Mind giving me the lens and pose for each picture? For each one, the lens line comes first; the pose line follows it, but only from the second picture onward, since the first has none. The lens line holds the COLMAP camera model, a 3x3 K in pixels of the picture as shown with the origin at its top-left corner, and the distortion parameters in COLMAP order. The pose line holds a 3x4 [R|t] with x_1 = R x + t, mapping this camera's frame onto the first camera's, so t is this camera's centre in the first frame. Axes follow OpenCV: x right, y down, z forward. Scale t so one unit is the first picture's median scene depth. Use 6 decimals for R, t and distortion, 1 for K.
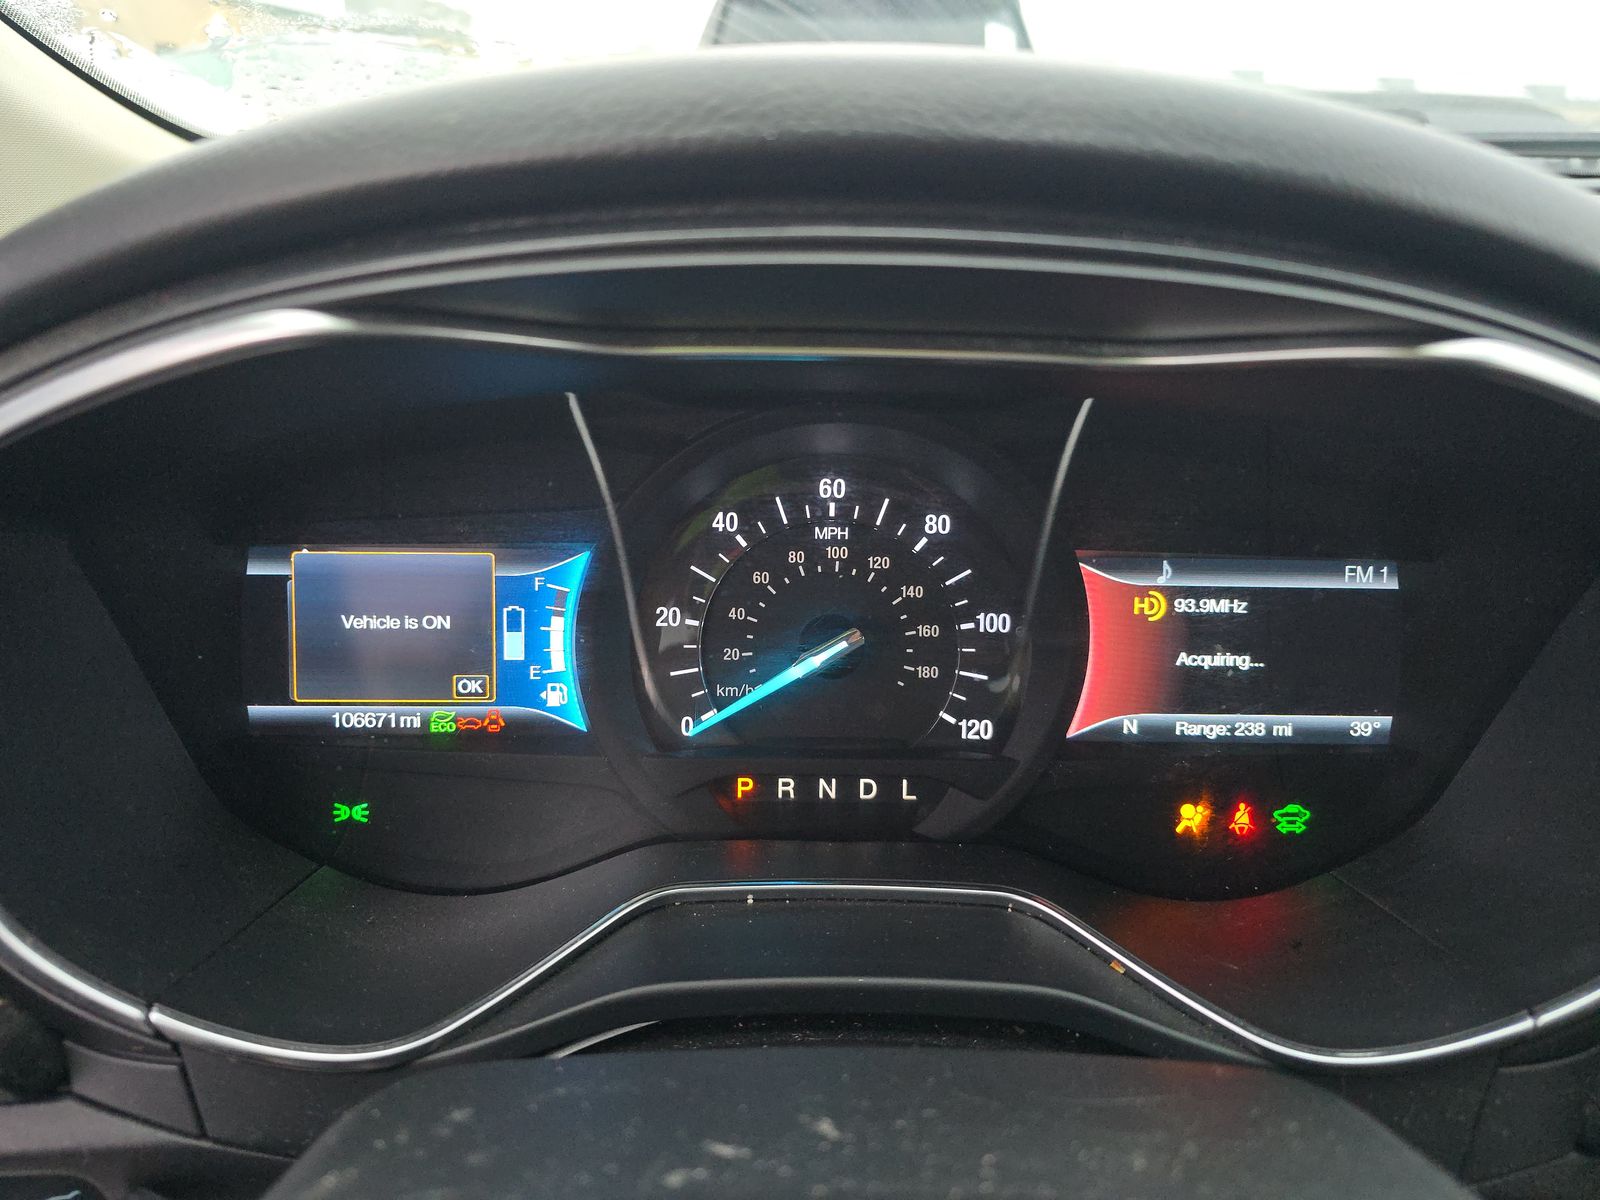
lens RADIAL K [[1058.1, 0, 800.0], [0, 1058.1, 600.0], [0, 0, 1]] dist [0.022570, 0.000225]
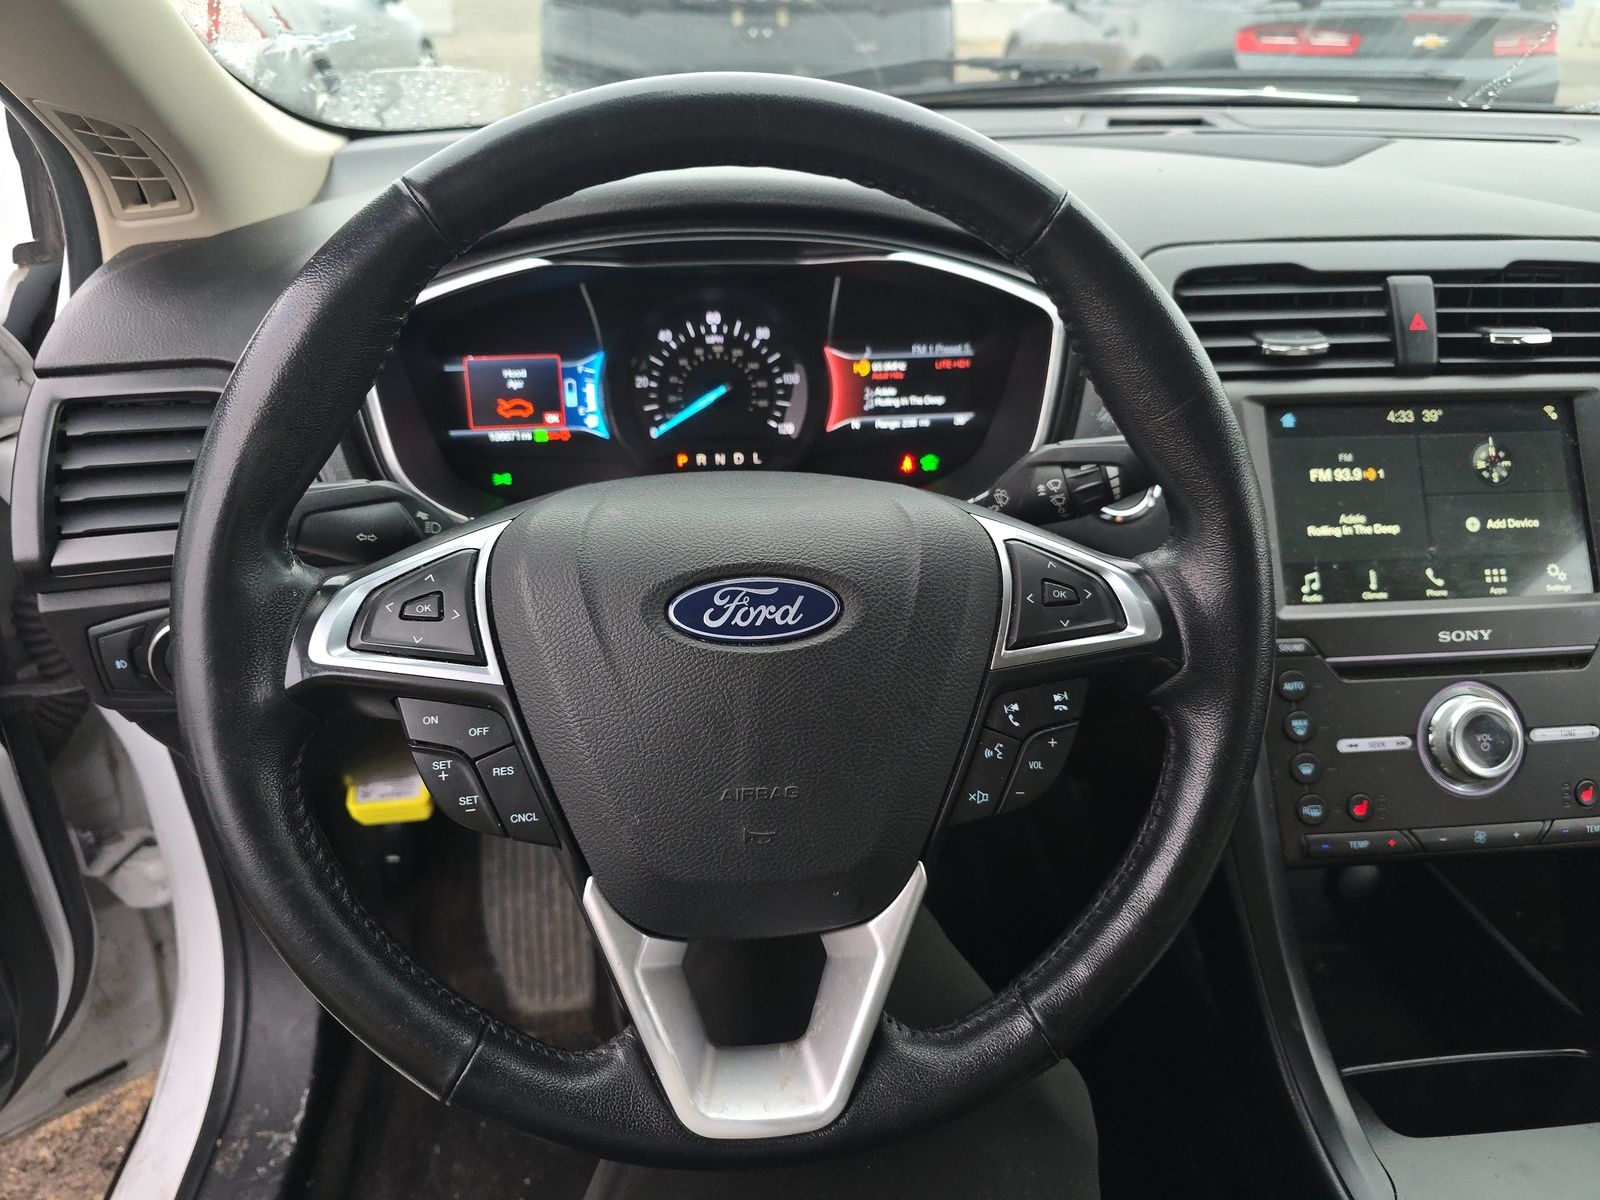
lens RADIAL K [[1058.1, 0, 800.0], [0, 1058.1, 600.0], [0, 0, 1]] dist [0.022570, 0.000225]
pose [[0.995786, -0.060016, 0.069335, 0.021648], [0.051138, 0.991039, 0.123394, 0.206889], [-0.076120, -0.119329, 0.989933, -1.230342]]
